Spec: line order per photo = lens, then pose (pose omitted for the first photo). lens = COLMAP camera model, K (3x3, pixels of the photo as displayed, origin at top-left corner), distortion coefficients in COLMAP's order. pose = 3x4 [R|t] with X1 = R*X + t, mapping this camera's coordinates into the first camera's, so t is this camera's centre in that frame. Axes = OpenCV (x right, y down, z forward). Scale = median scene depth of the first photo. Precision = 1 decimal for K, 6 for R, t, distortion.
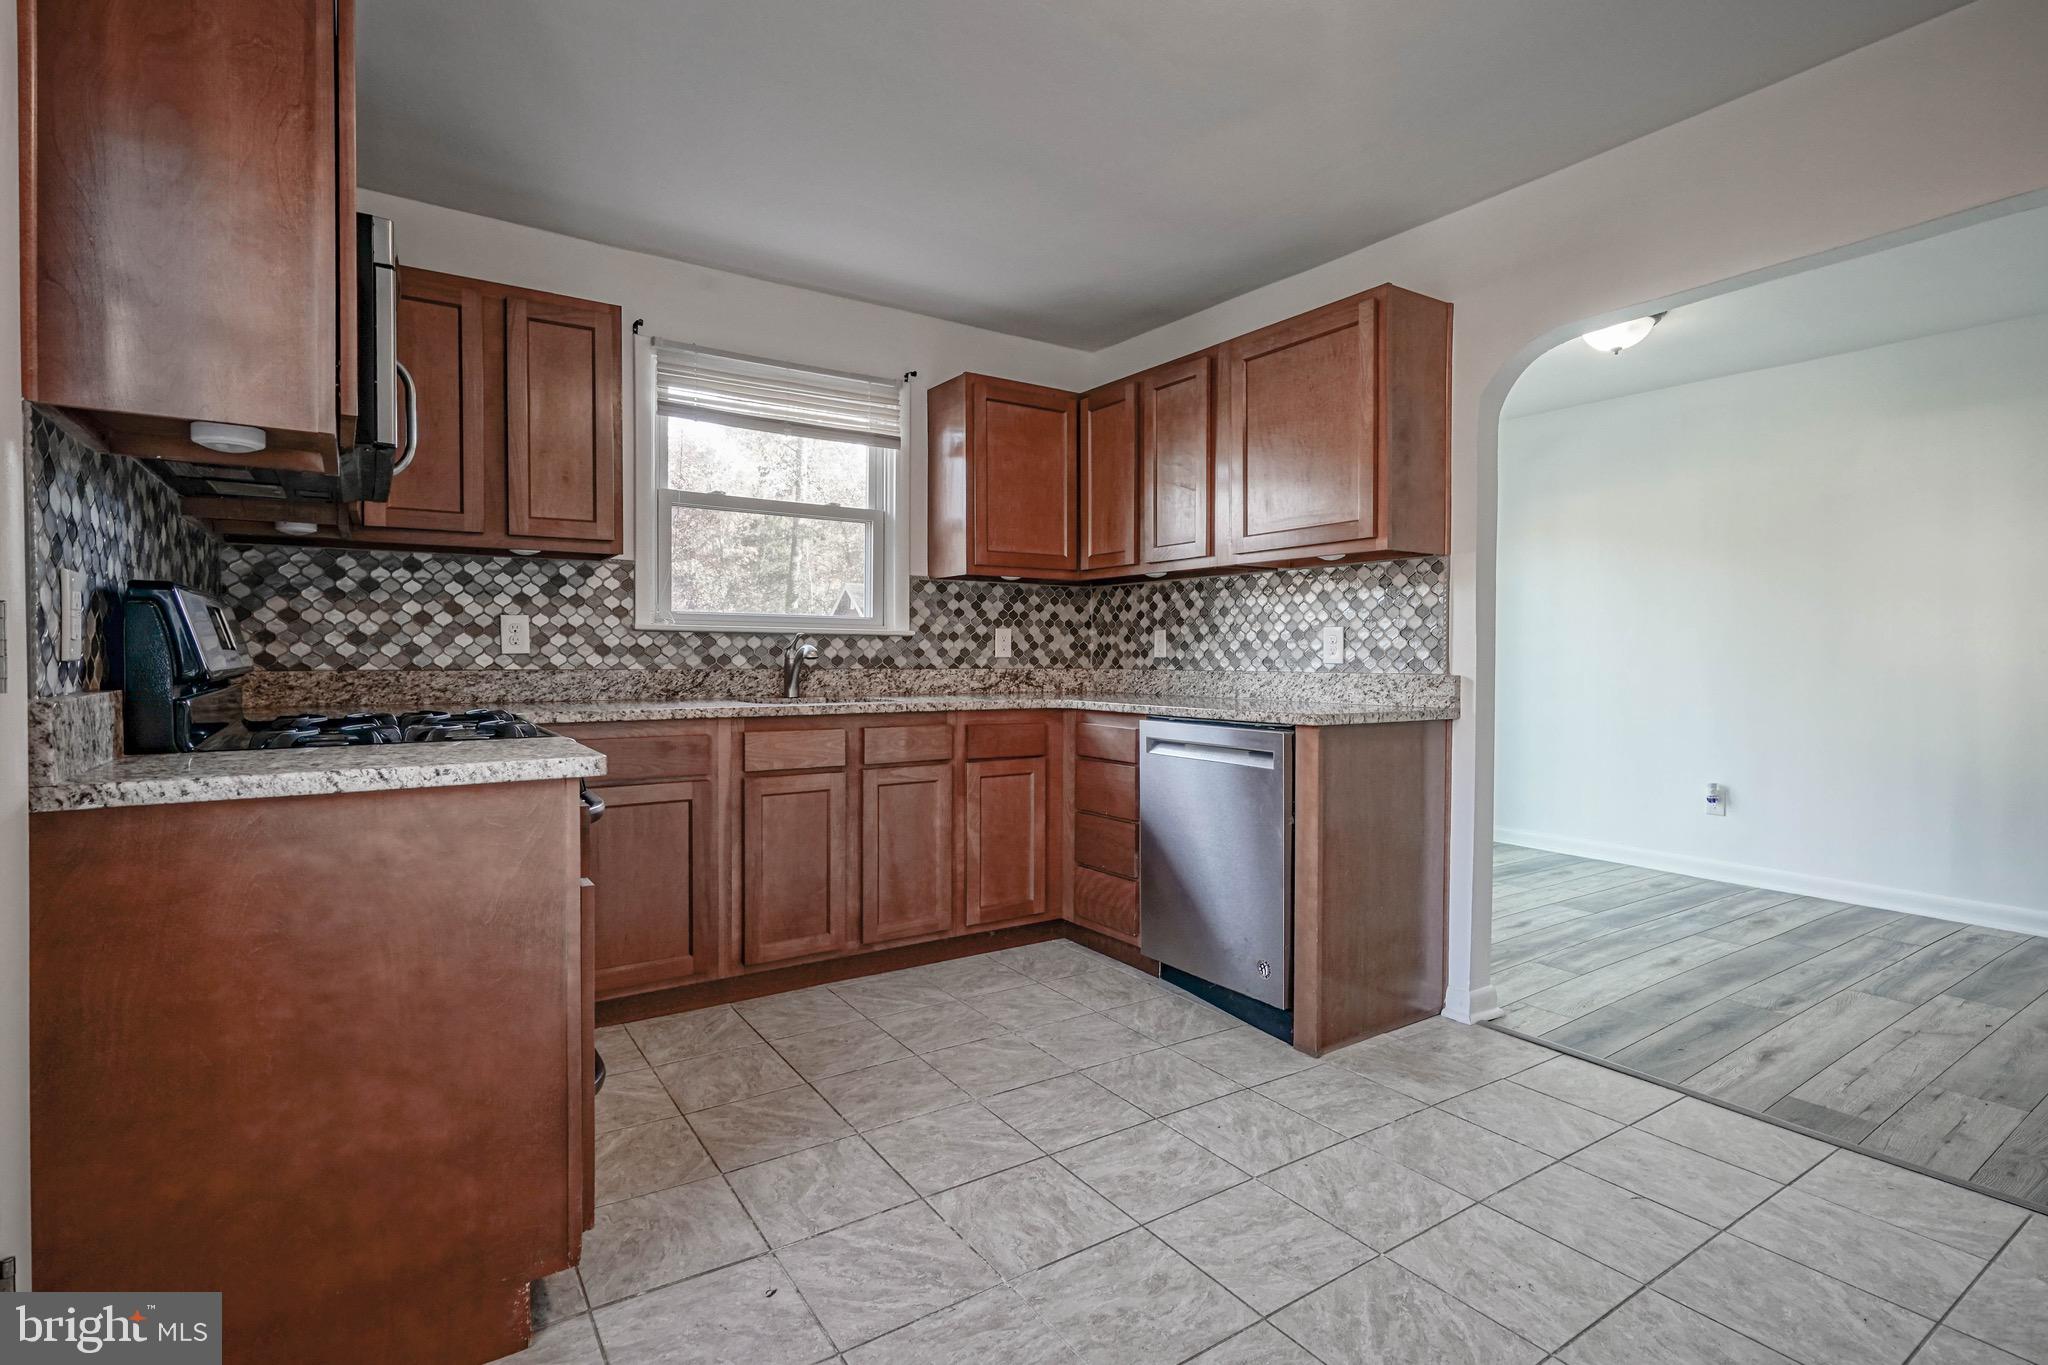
lens RADIAL K [[969.6, 0, 1063.5], [0, 969.6, 672.3], [0, 0, 1]] dist [0.000519, 0.000495]
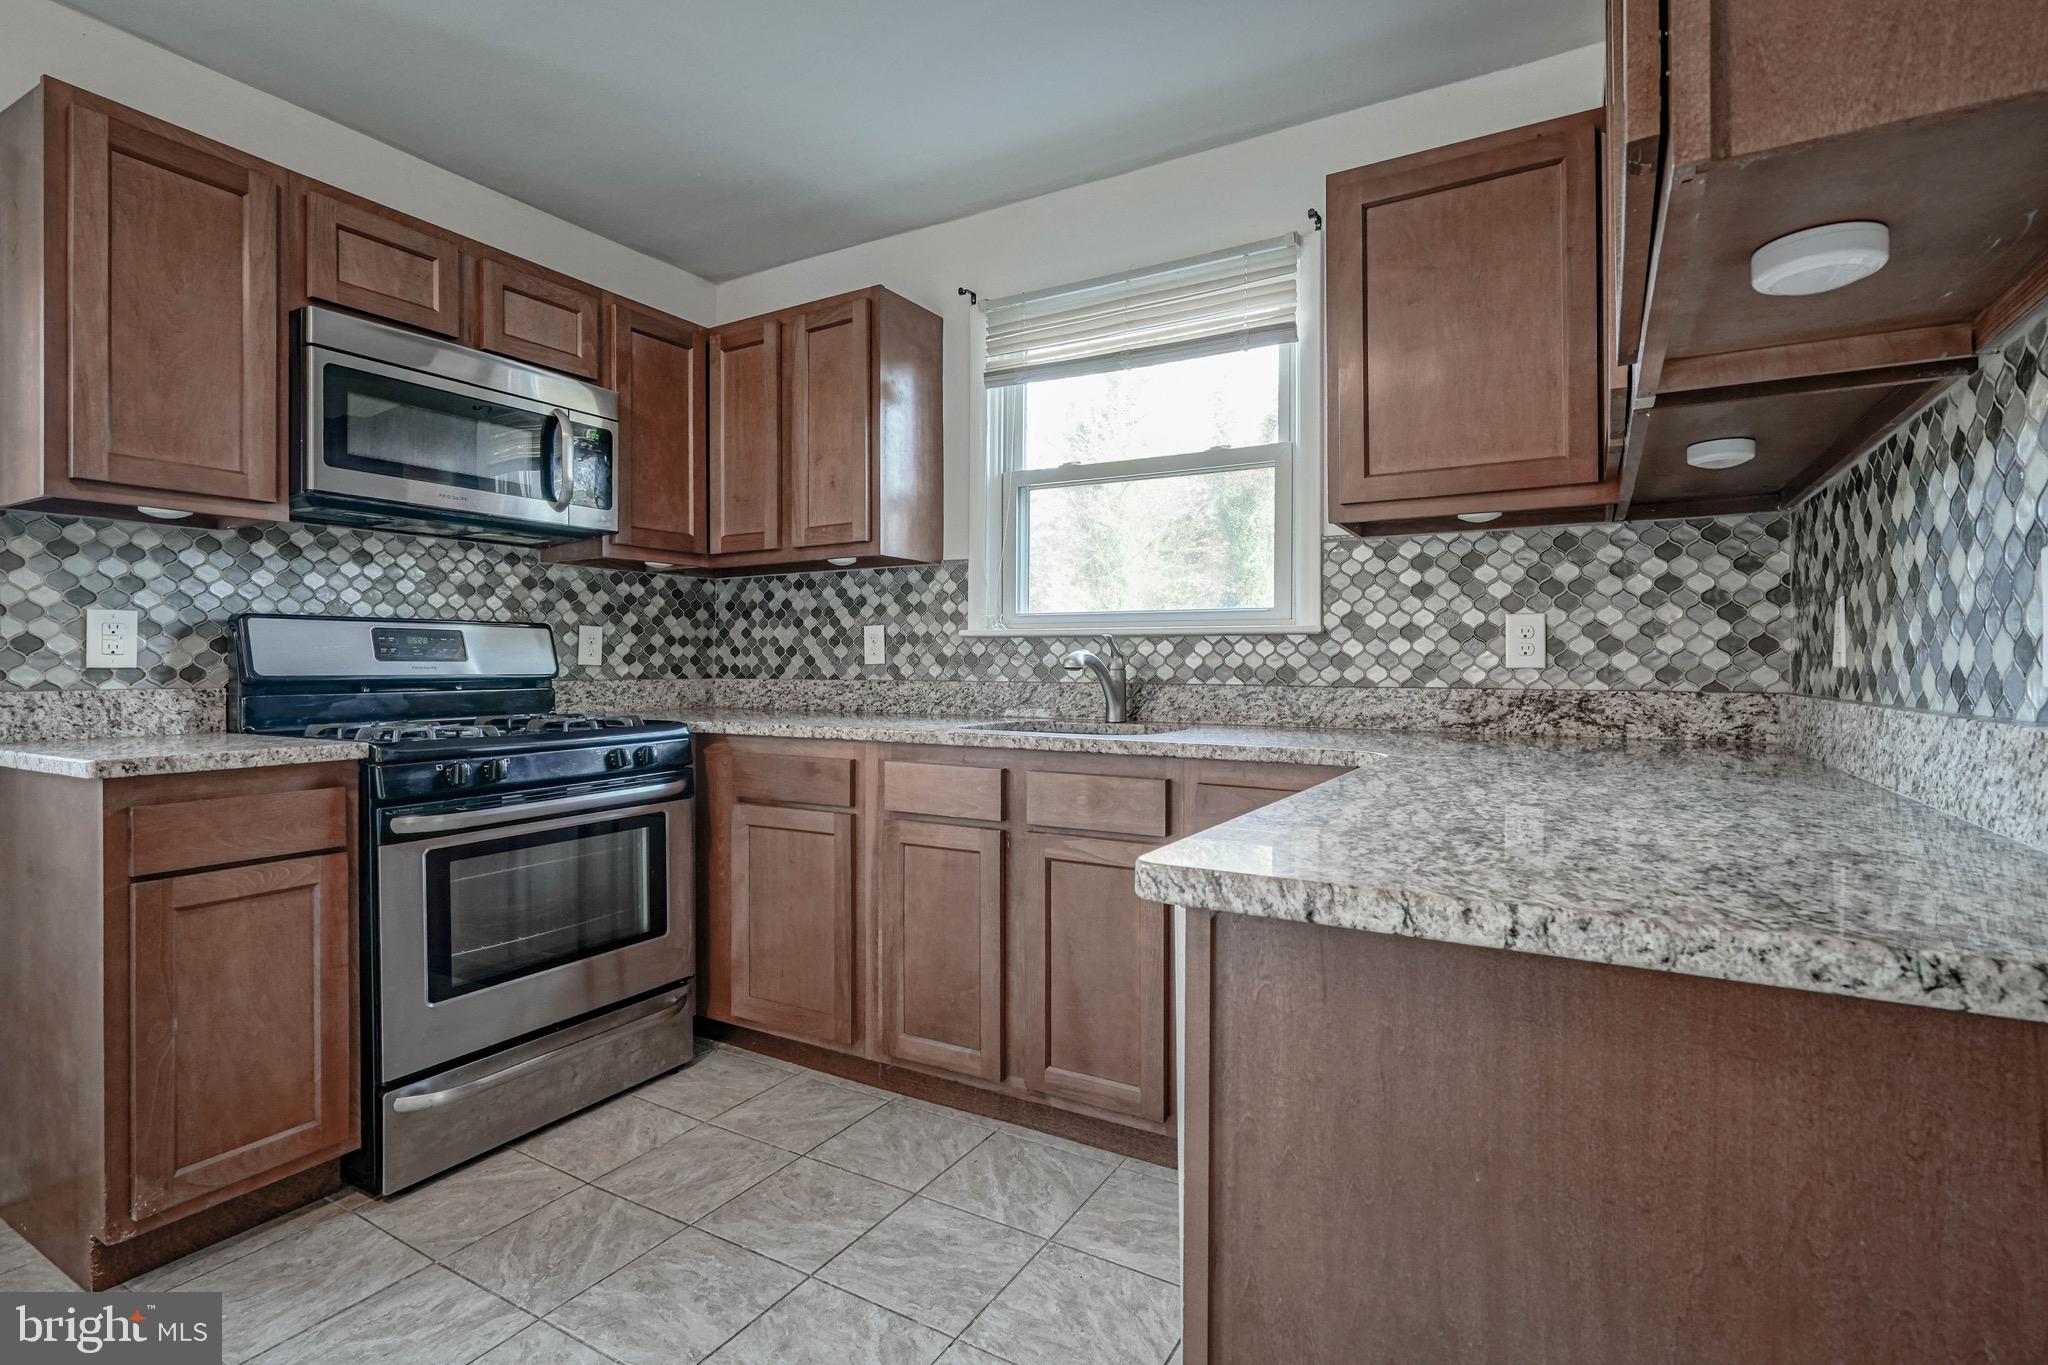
lens RADIAL K [[956.6, 0, 1004.3], [0, 956.6, 664.4], [0, 0, 1]] dist [-0.000146, 0.000279]
pose [[0.427426, -0.003908, -0.904042, 0.394252], [-0.015323, 0.999816, -0.011567, -0.009410], [0.903921, 0.018796, 0.427287, 0.705309]]
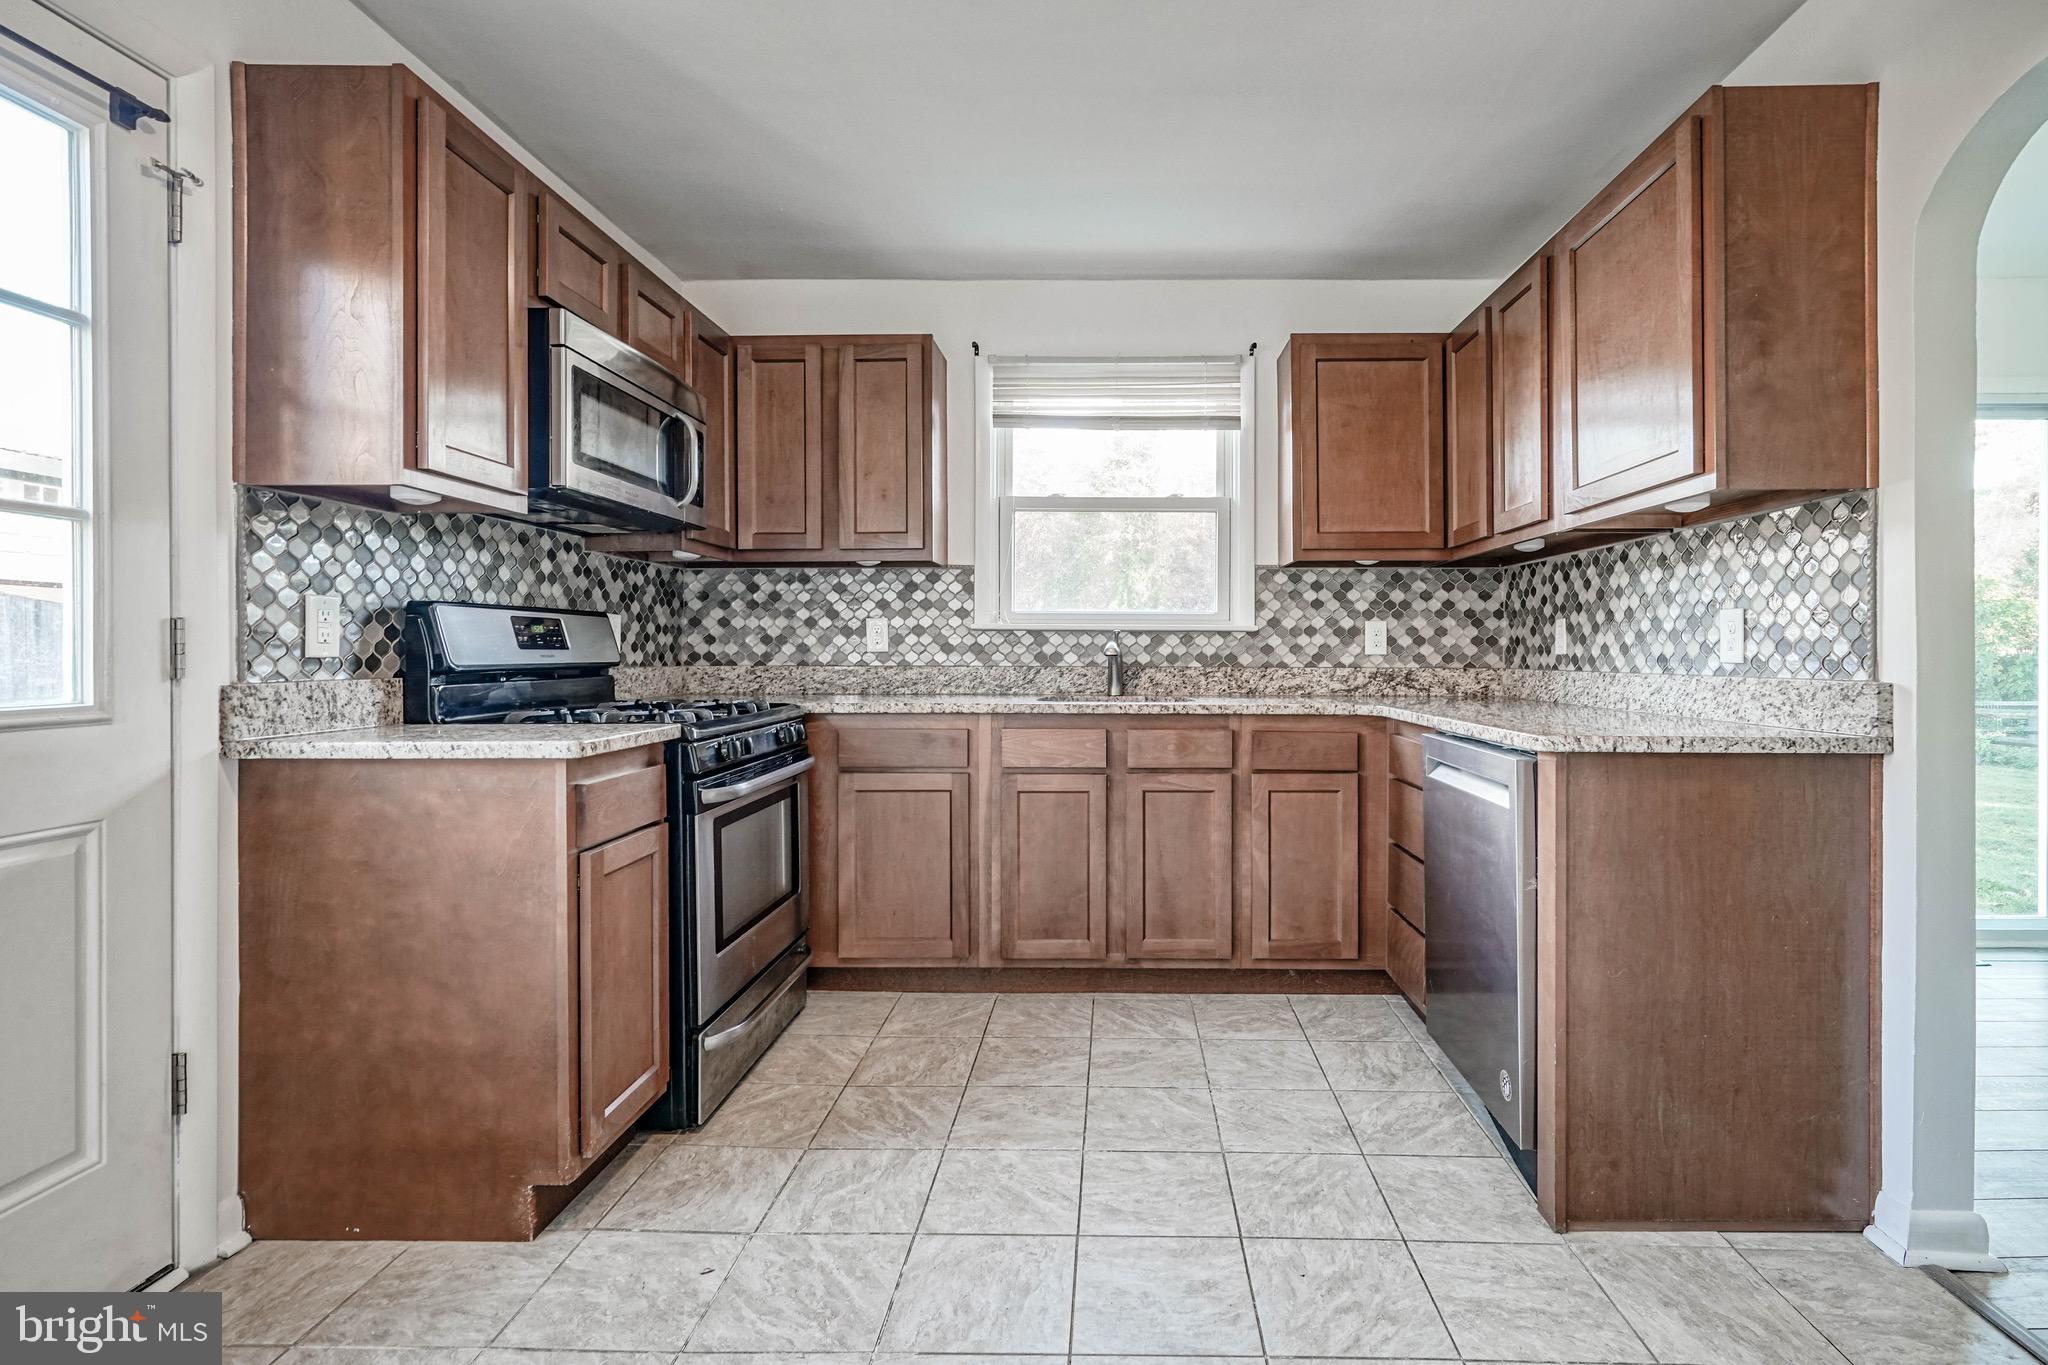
lens RADIAL K [[994.0, 0, 1064.2], [0, 994.0, 652.8], [0, 0, 1]] dist [-0.002131, 0.000691]
pose [[0.819476, -0.002210, -0.573110, 0.294445], [-0.007940, 0.999853, -0.015209, -0.001852], [0.573059, 0.017014, 0.819338, 0.163626]]
